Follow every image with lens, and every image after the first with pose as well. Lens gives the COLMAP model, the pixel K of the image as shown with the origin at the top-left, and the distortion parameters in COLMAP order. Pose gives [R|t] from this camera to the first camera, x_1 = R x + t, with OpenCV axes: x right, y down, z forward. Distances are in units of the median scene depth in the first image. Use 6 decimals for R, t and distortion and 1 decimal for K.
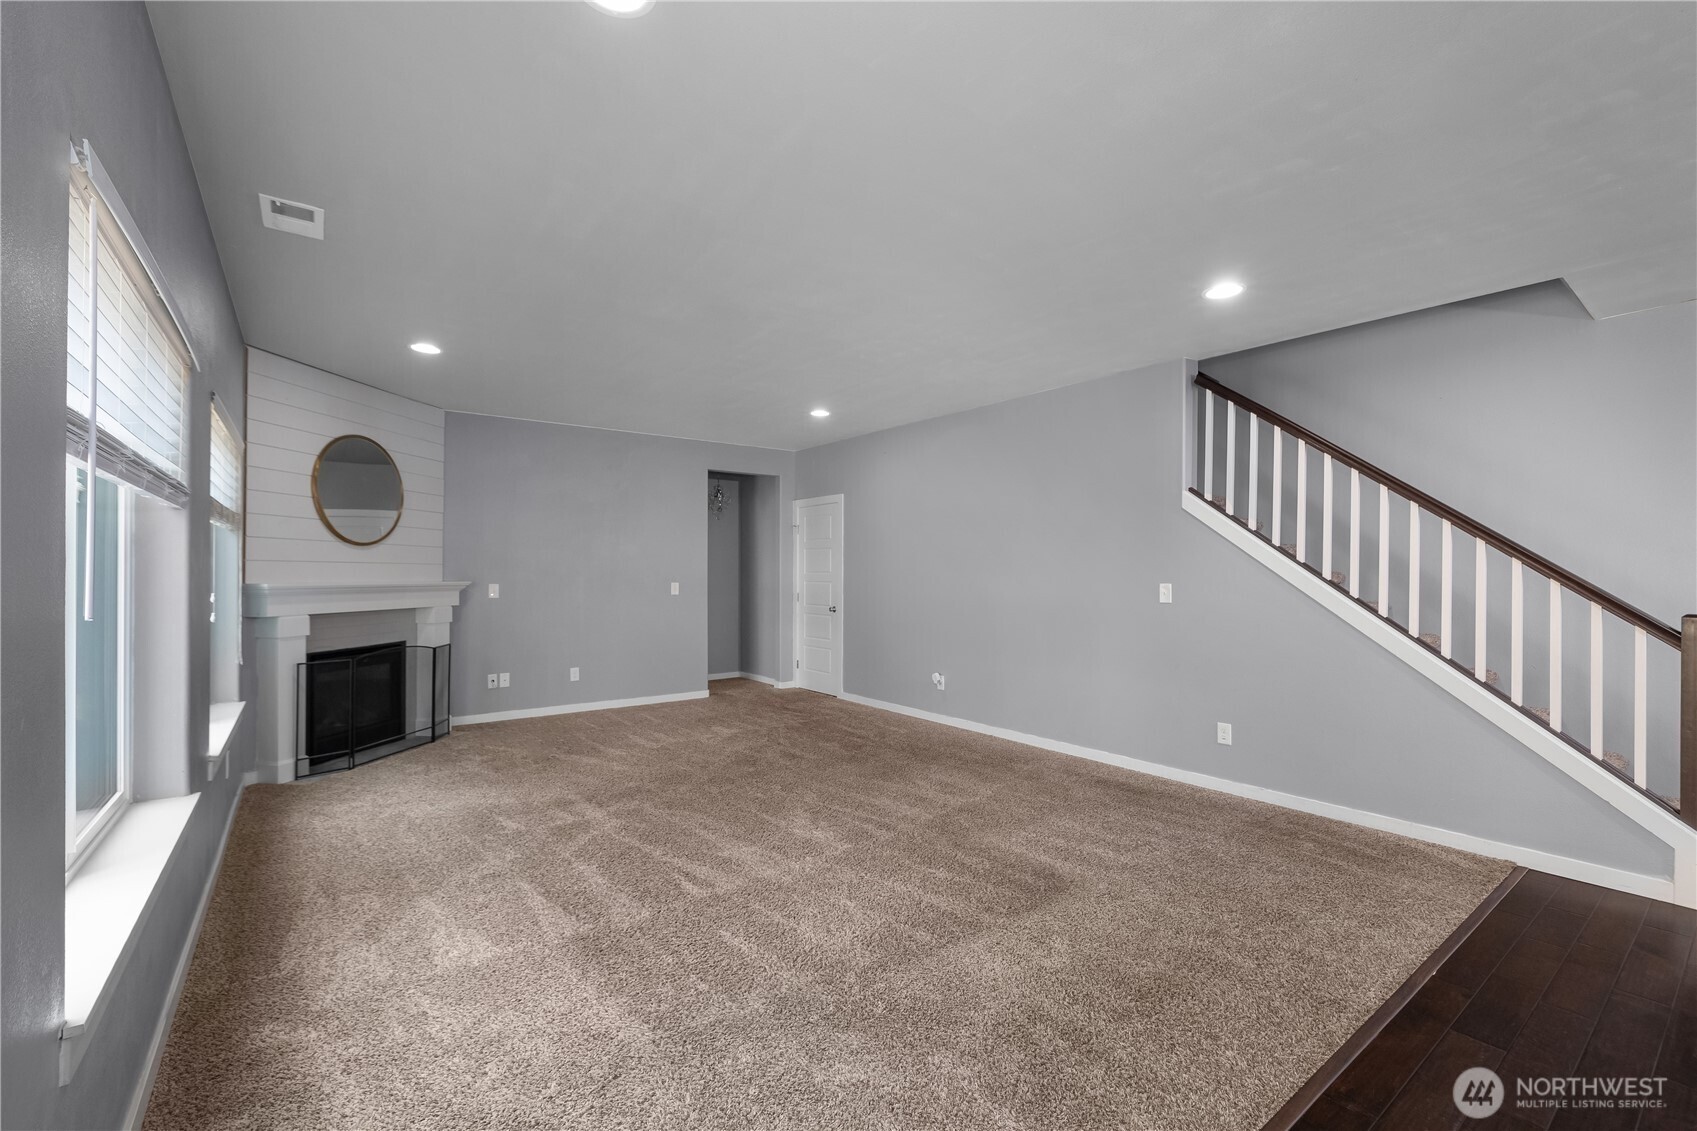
lens RADIAL K [[724.6, 0, 857.6], [0, 724.6, 557.0], [0, 0, 1]] dist [0.020598, -0.016061]
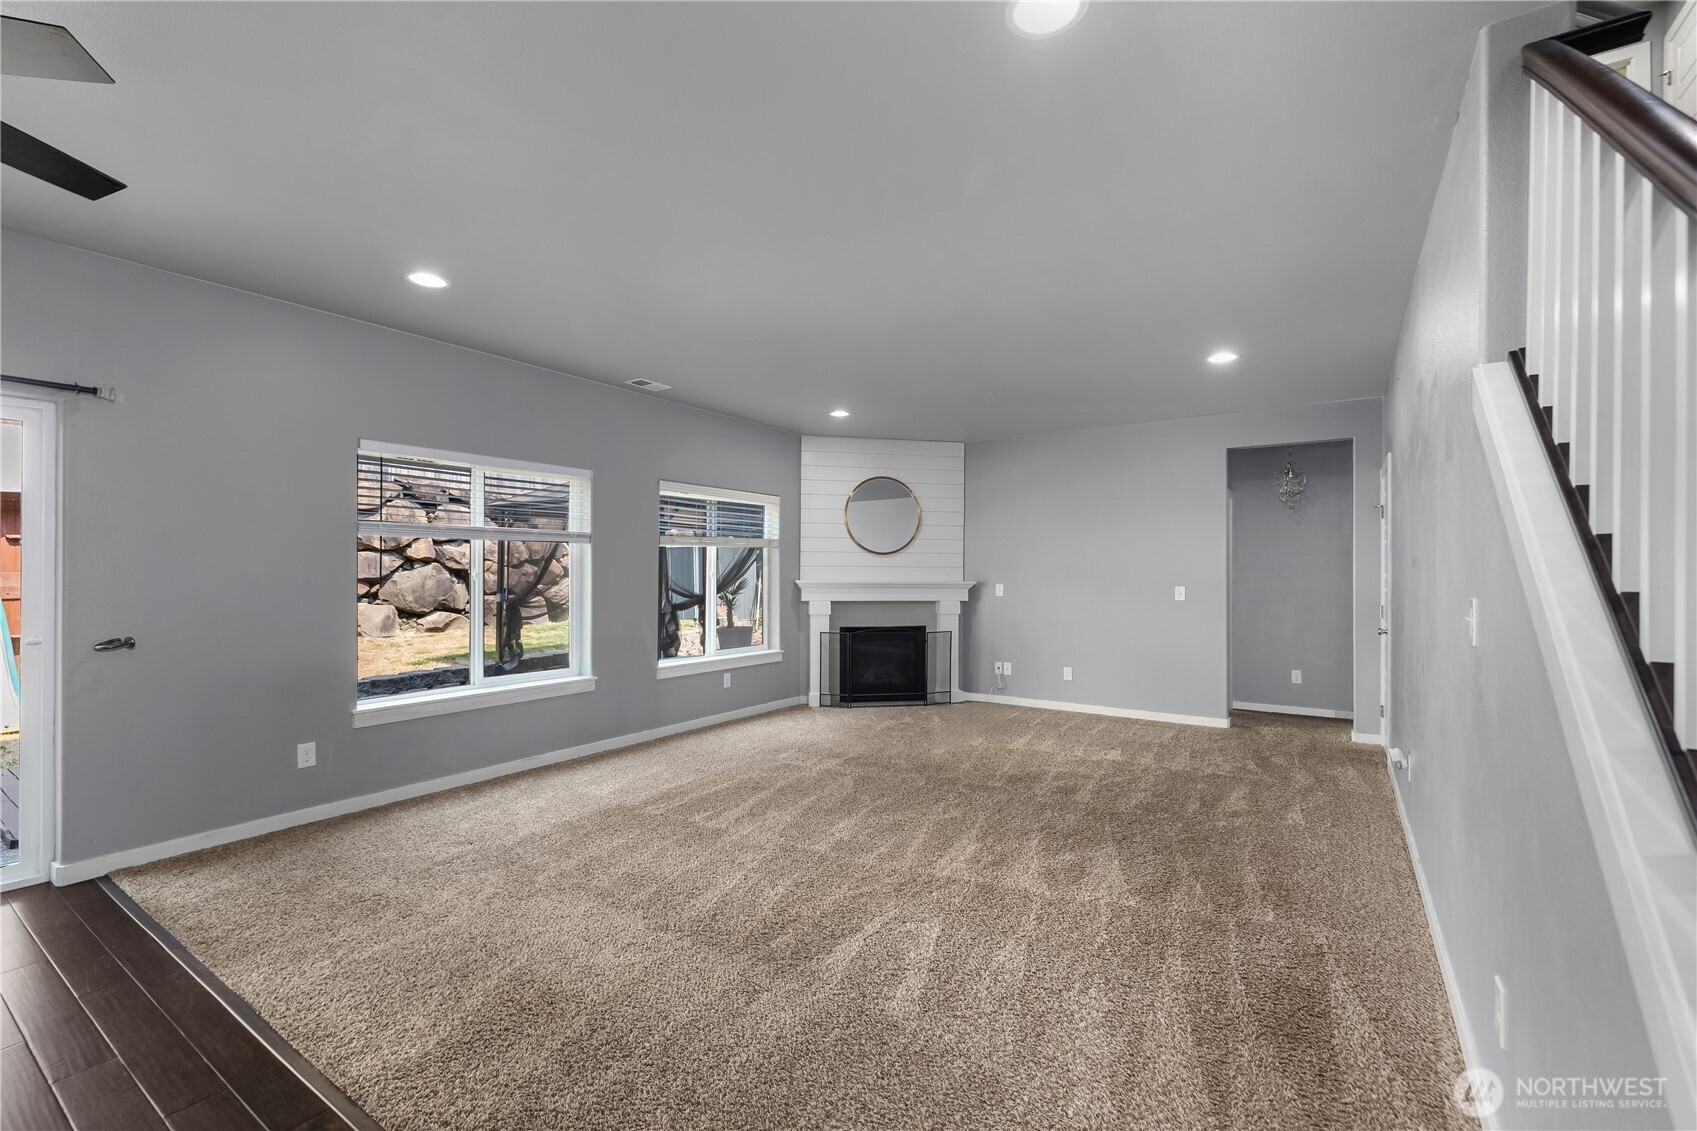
lens RADIAL K [[741.1, 0, 848.5], [0, 741.1, 565.5], [0, 0, 1]] dist [0.000159, -0.000181]
pose [[0.306614, -0.012434, -0.951753, 0.699915], [0.018382, 0.999806, -0.007140, 0.015078], [0.951657, -0.015306, 0.306783, 0.533008]]
